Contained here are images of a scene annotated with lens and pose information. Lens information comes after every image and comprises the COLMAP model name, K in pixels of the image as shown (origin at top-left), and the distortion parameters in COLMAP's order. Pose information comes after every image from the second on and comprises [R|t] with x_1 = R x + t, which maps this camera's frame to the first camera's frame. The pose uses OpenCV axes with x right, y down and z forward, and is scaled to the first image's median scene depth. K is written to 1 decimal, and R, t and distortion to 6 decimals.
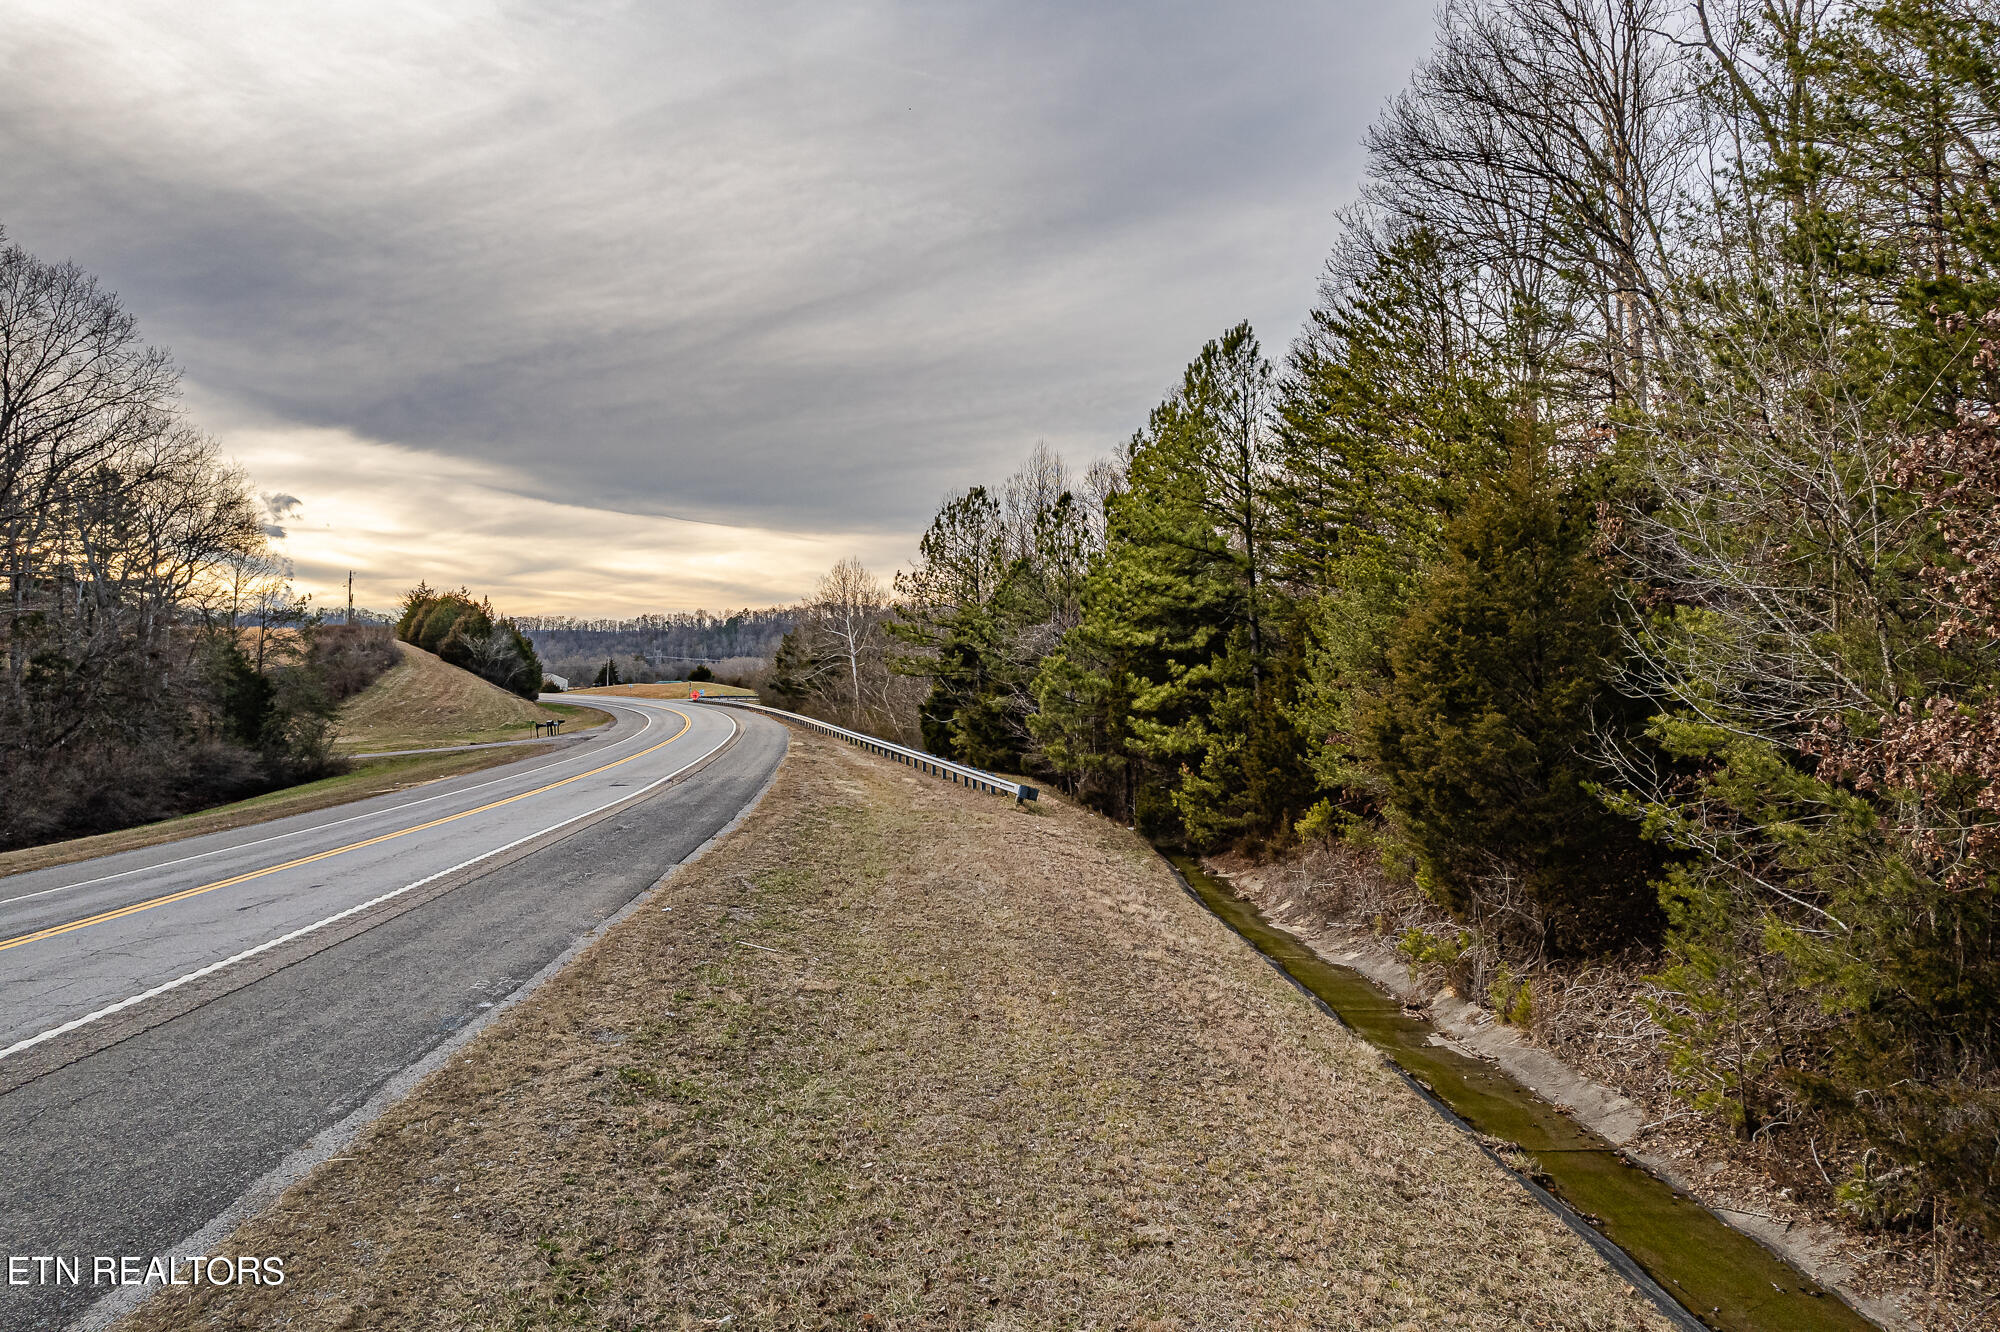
lens RADIAL K [[1163.5, 0, 1000.6], [0, 1163.5, 662.8], [0, 0, 1]] dist [-0.027050, 0.011498]
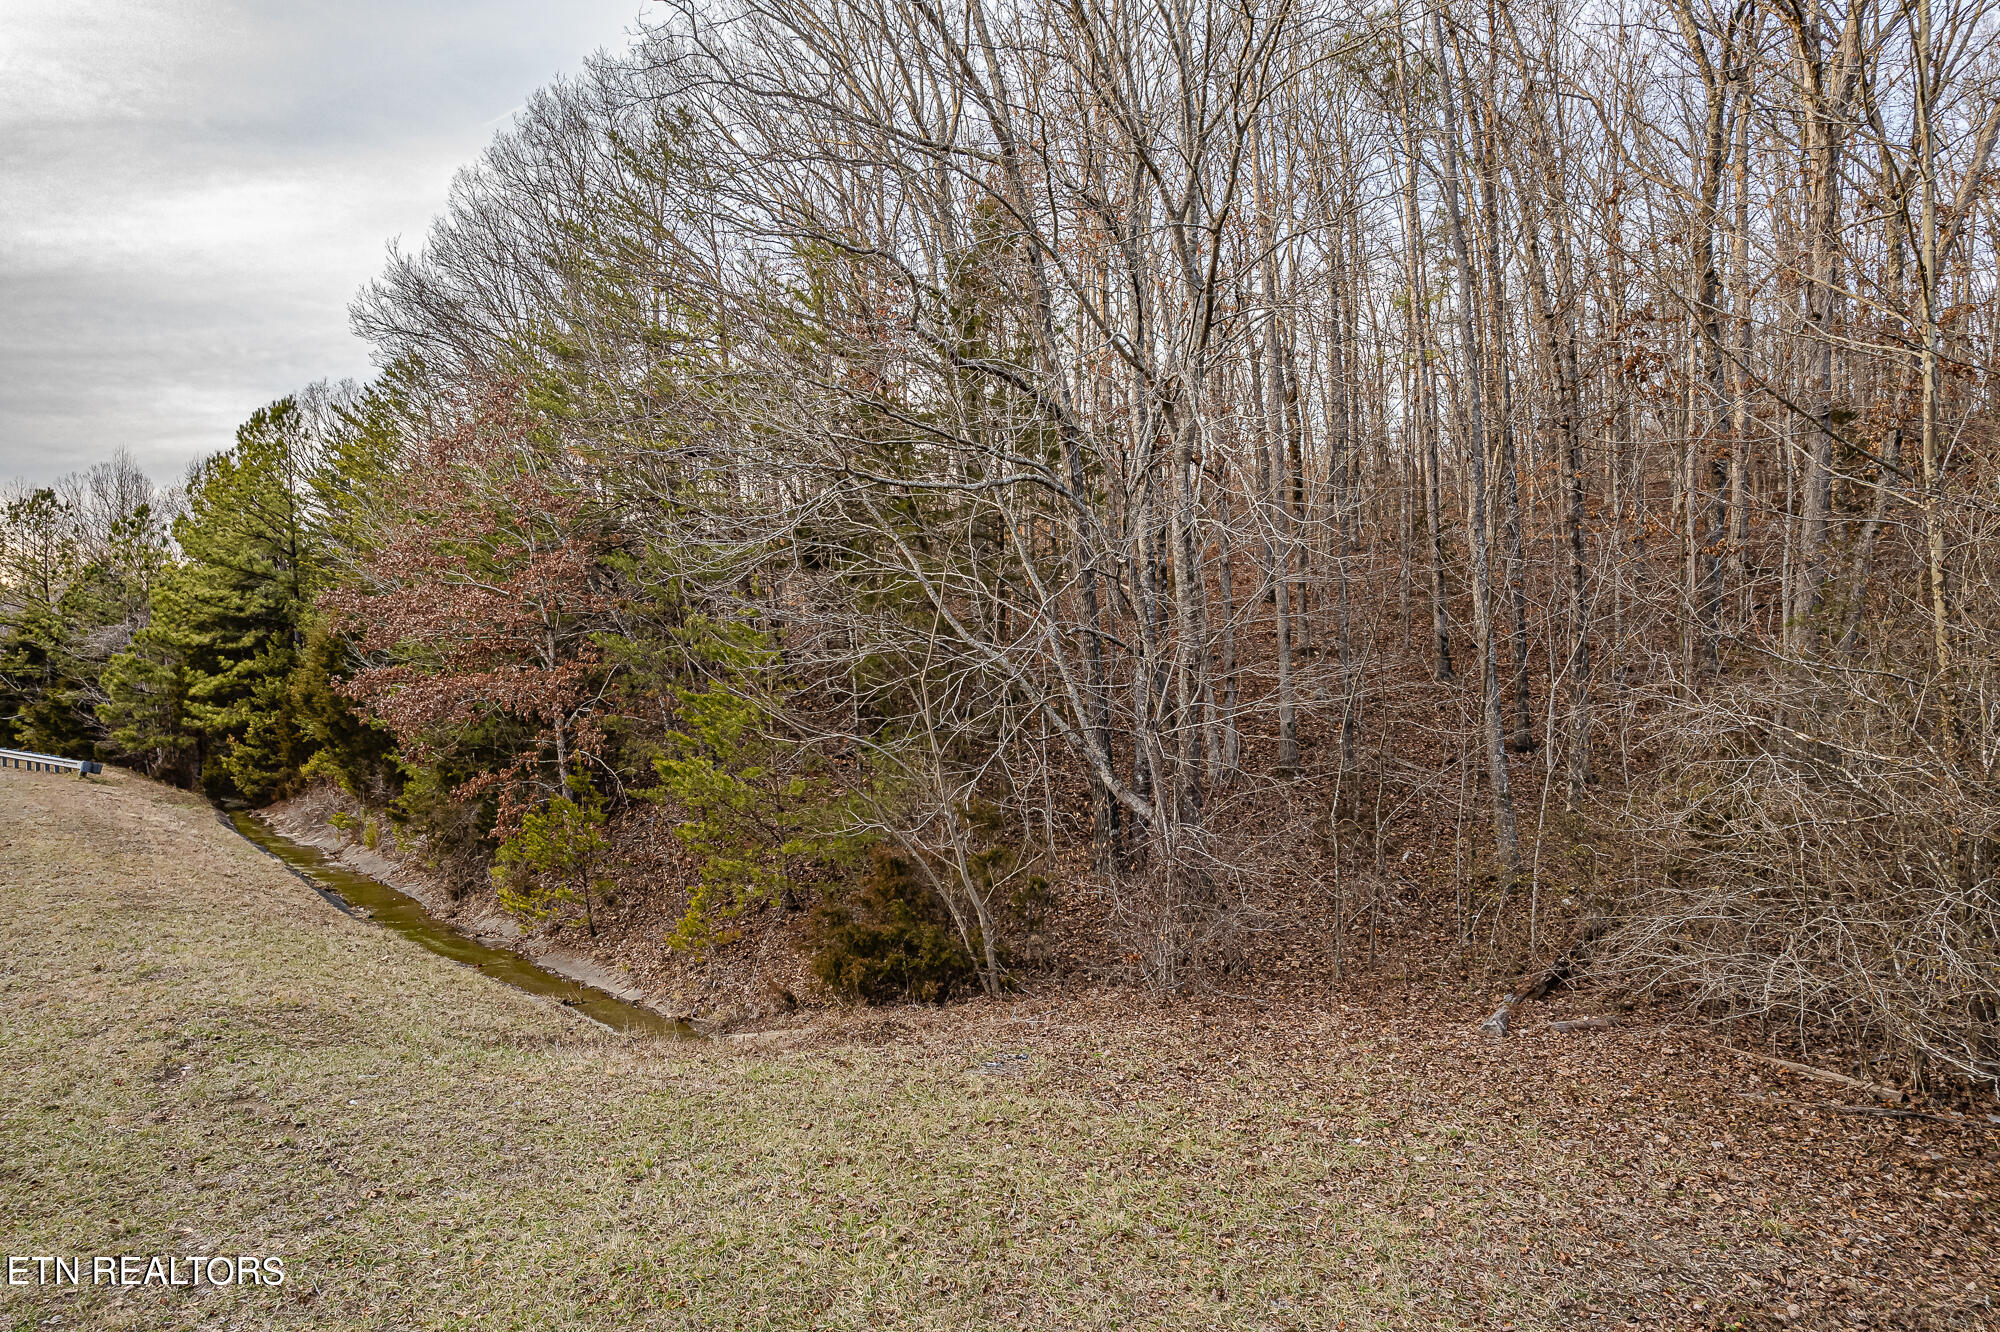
lens RADIAL K [[1163.5, 0, 1009.2], [0, 1163.5, 671.4], [0, 0, 1]] dist [-0.027050, 0.011498]
pose [[0.793740, -0.014753, 0.608078, 0.059826], [0.006995, 0.999861, 0.015129, 0.000927], [-0.608217, -0.007755, 0.793733, -0.522231]]
